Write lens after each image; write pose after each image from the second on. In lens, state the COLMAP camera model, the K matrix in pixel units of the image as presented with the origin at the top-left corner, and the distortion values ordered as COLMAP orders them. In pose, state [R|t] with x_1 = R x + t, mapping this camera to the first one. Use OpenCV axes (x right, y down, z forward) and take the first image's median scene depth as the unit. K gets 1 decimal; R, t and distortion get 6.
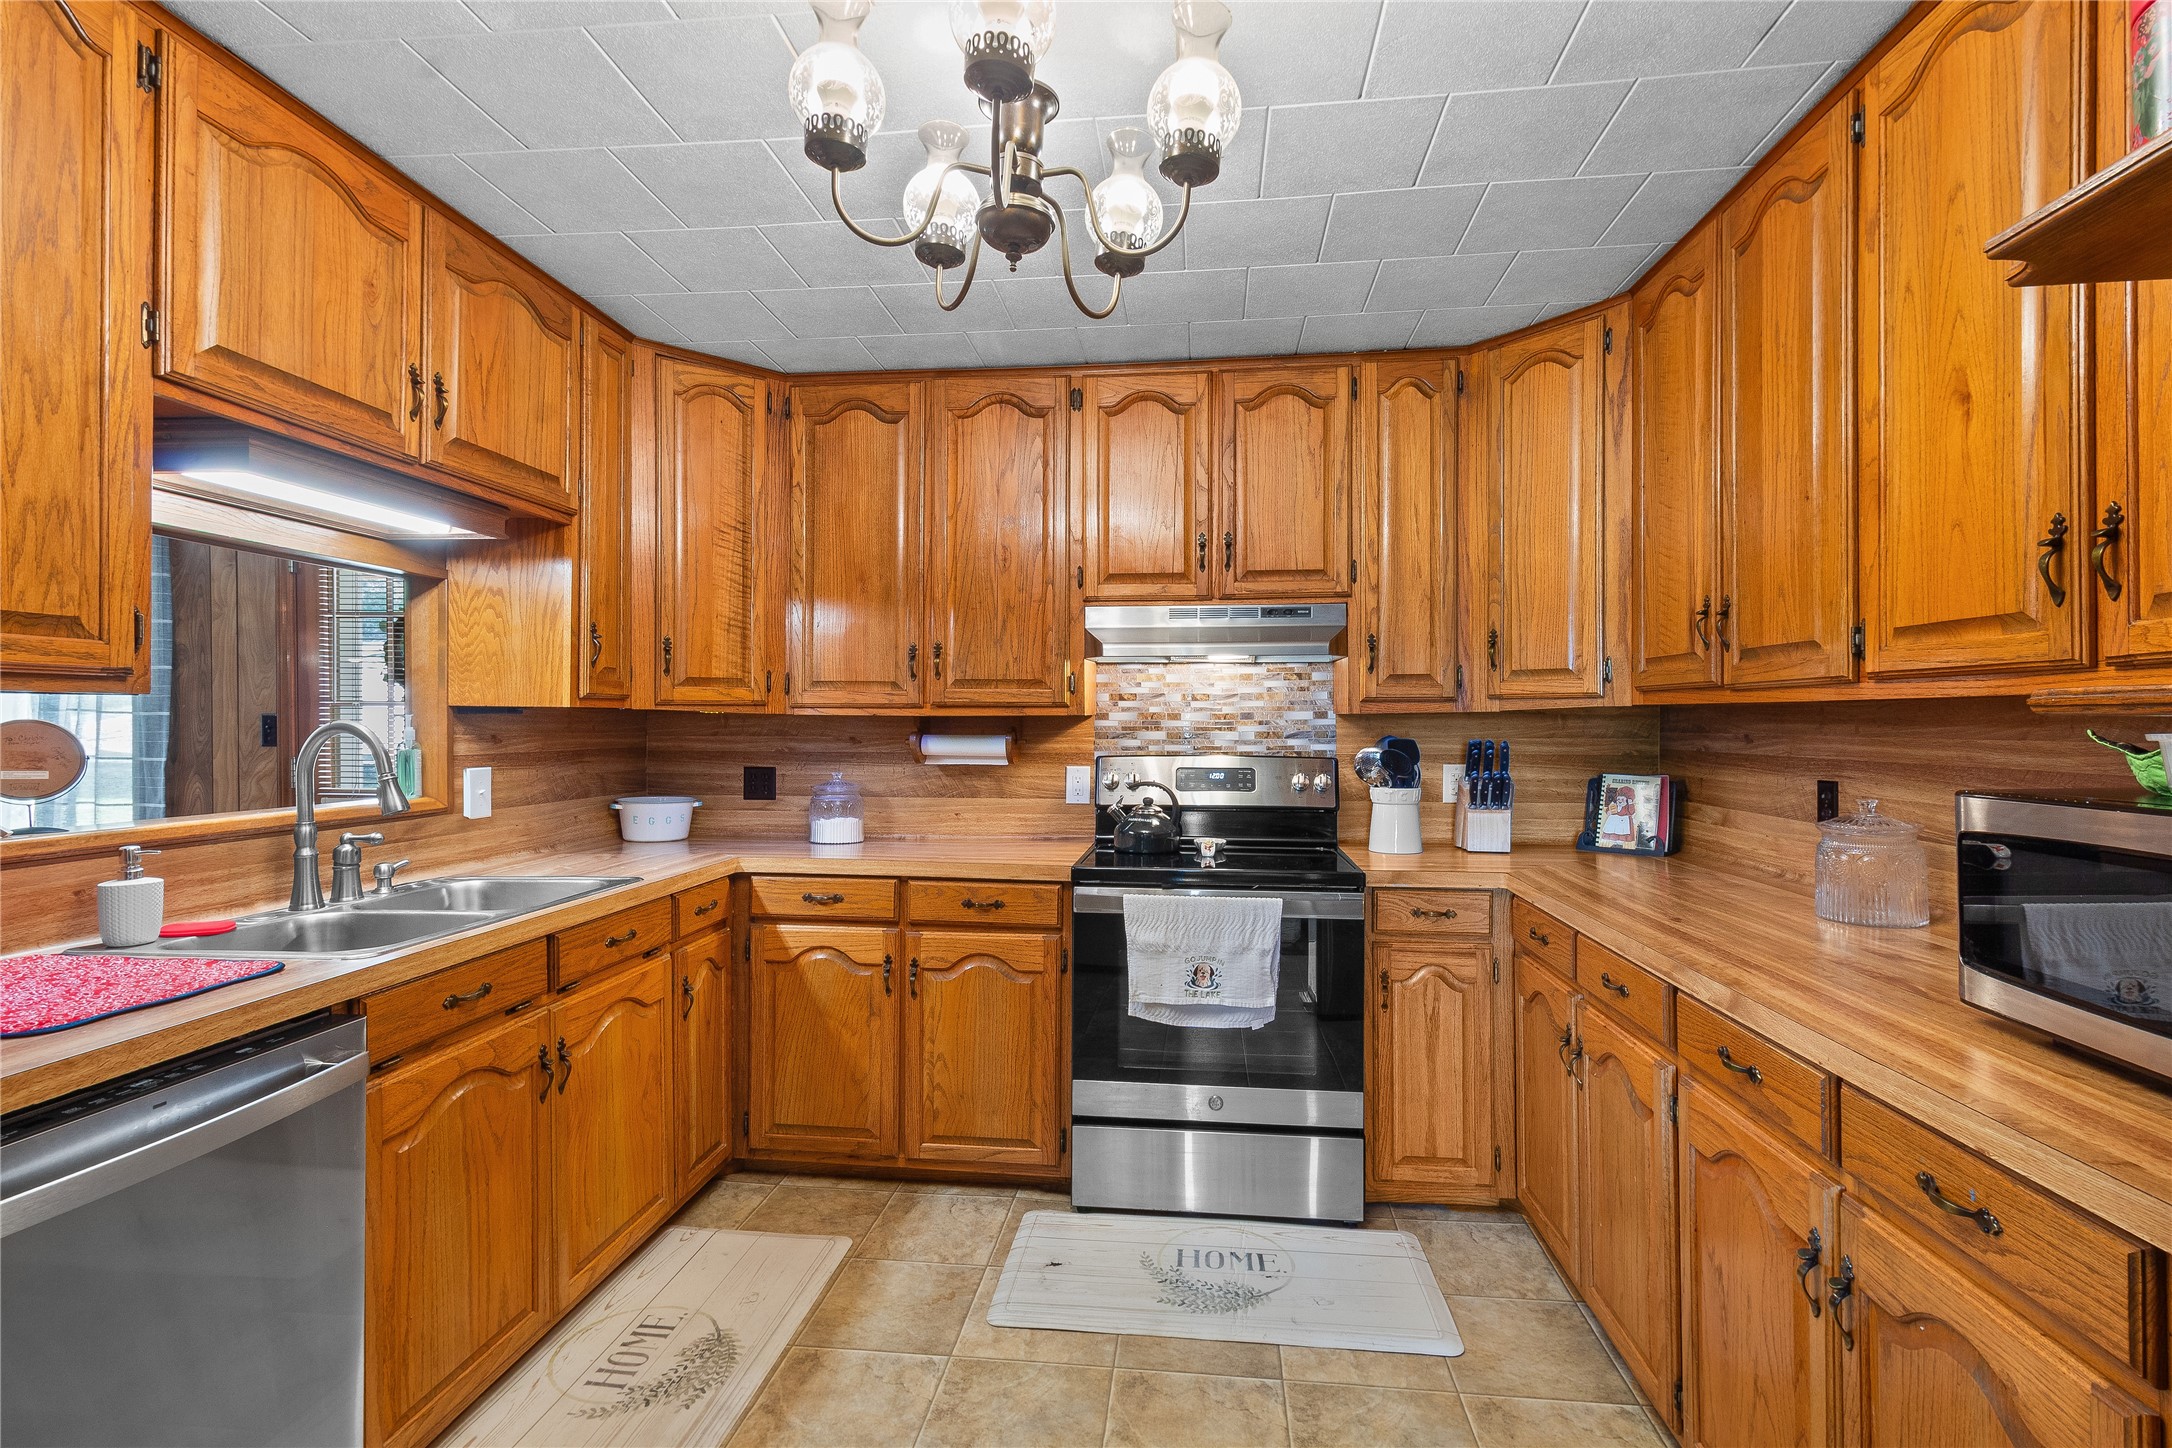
lens RADIAL K [[994.0, 0, 1090.9], [0, 994.0, 714.8], [0, 0, 1]] dist [0.001905, 0.000602]
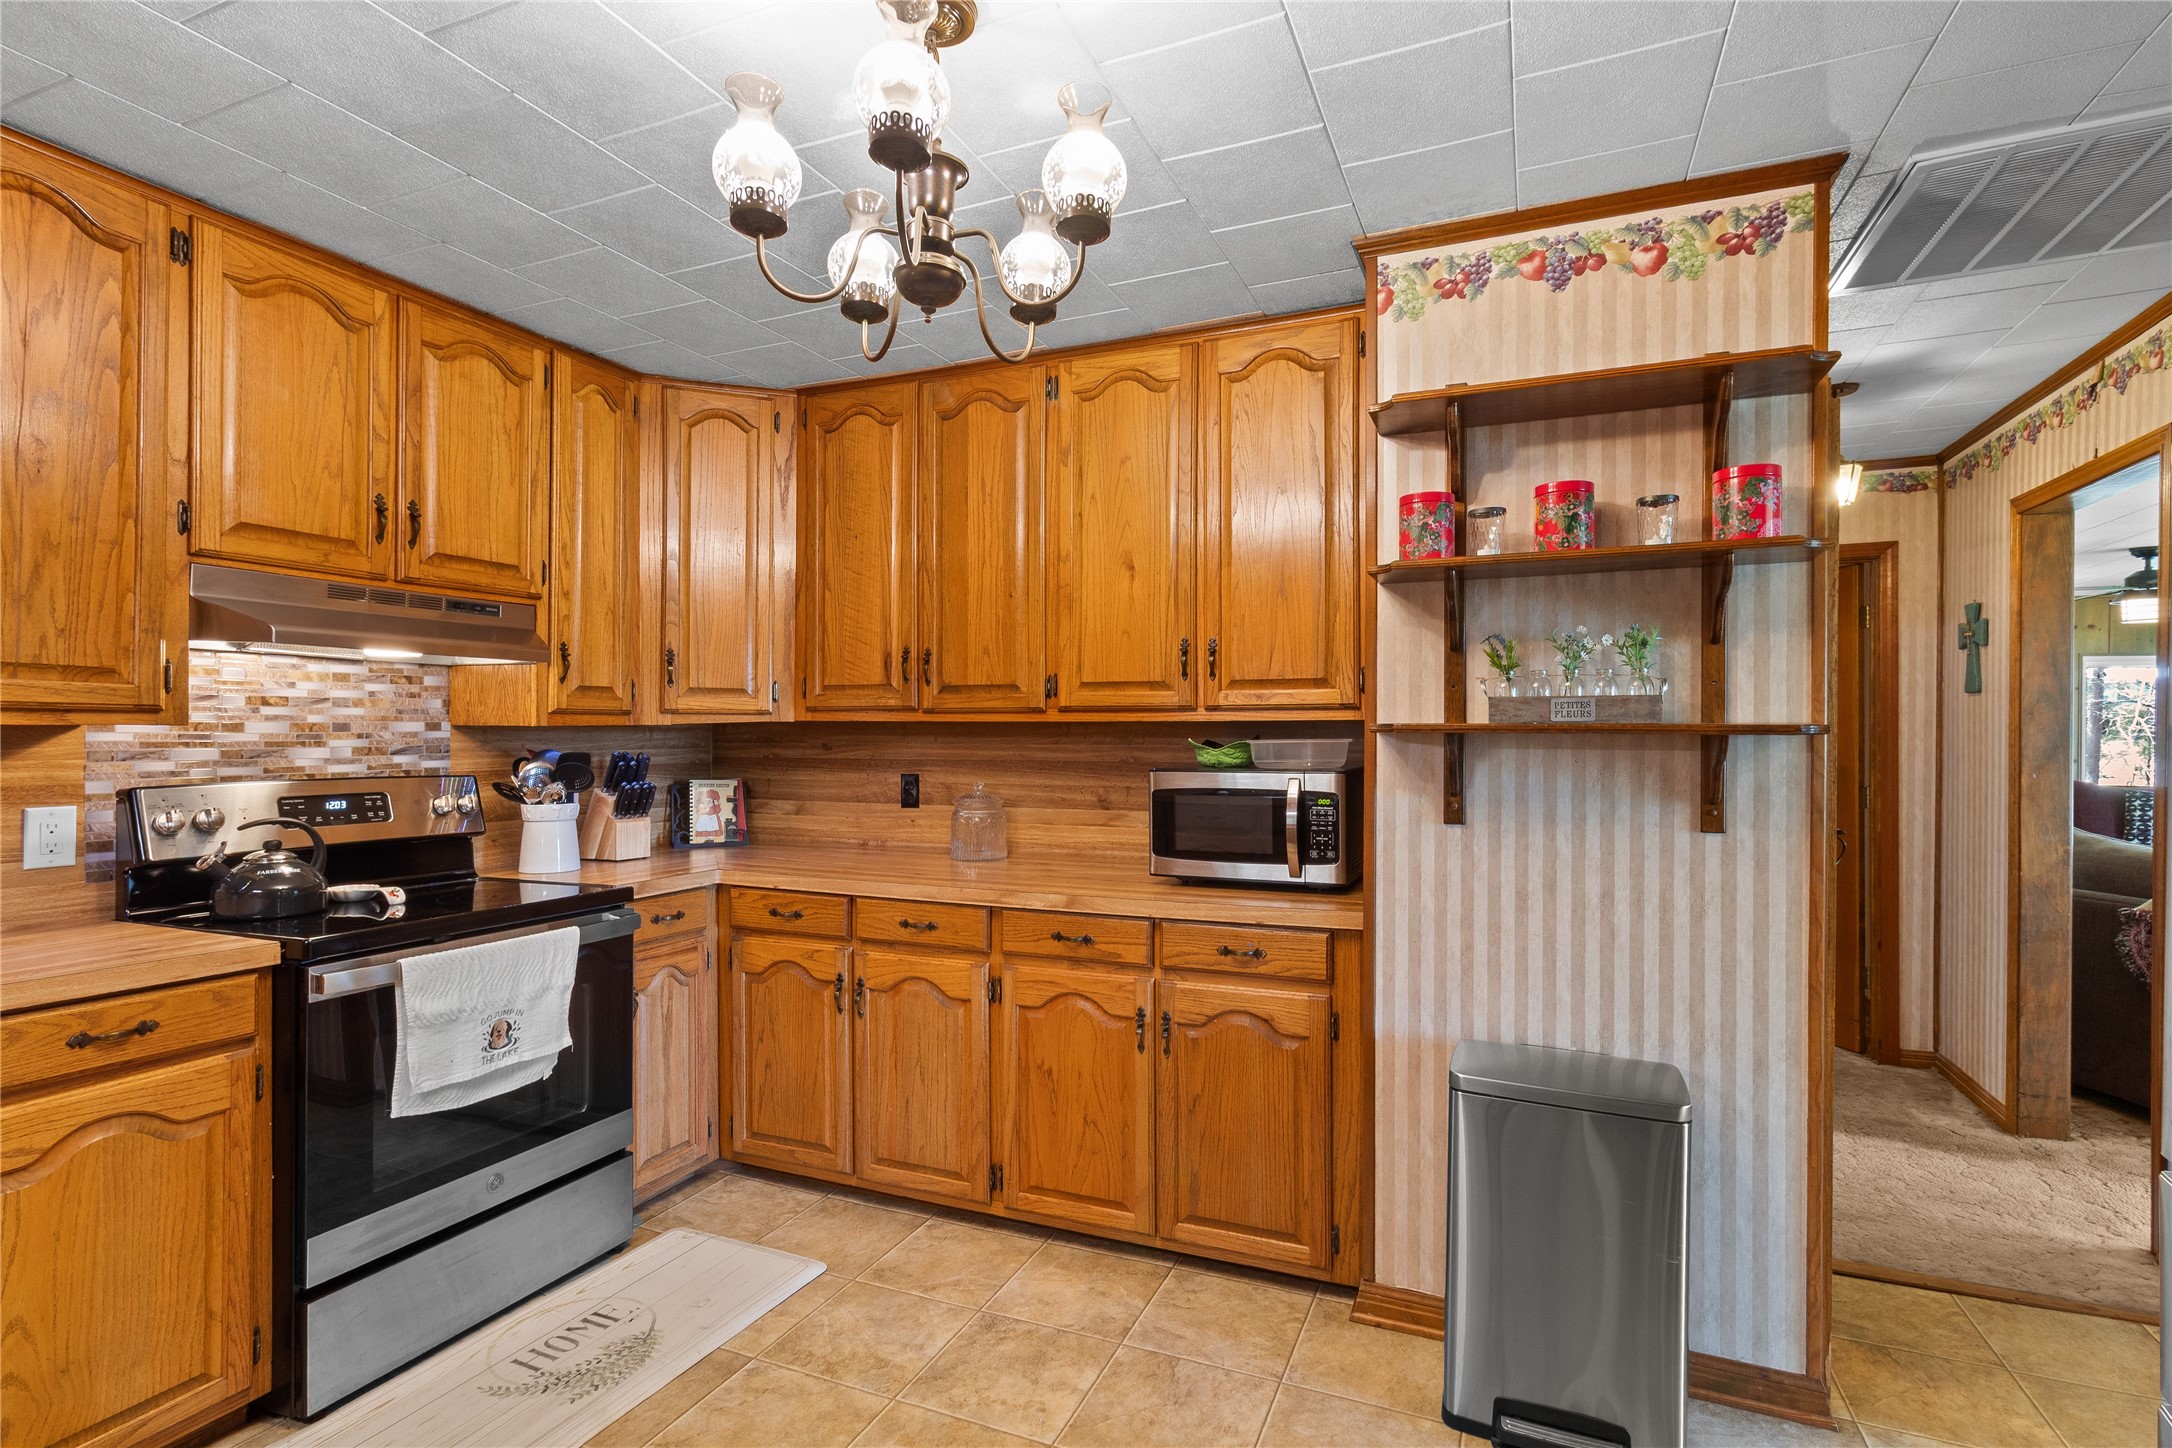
lens RADIAL K [[1034.2, 0, 1086.0], [0, 1034.2, 724.0], [0, 0, 1]] dist [0.001020, 0.000138]
pose [[0.302052, 0.008103, 0.953257, -0.535377], [-0.007041, 0.999956, -0.006269, -0.000309], [-0.953265, -0.004818, 0.302096, 0.238314]]
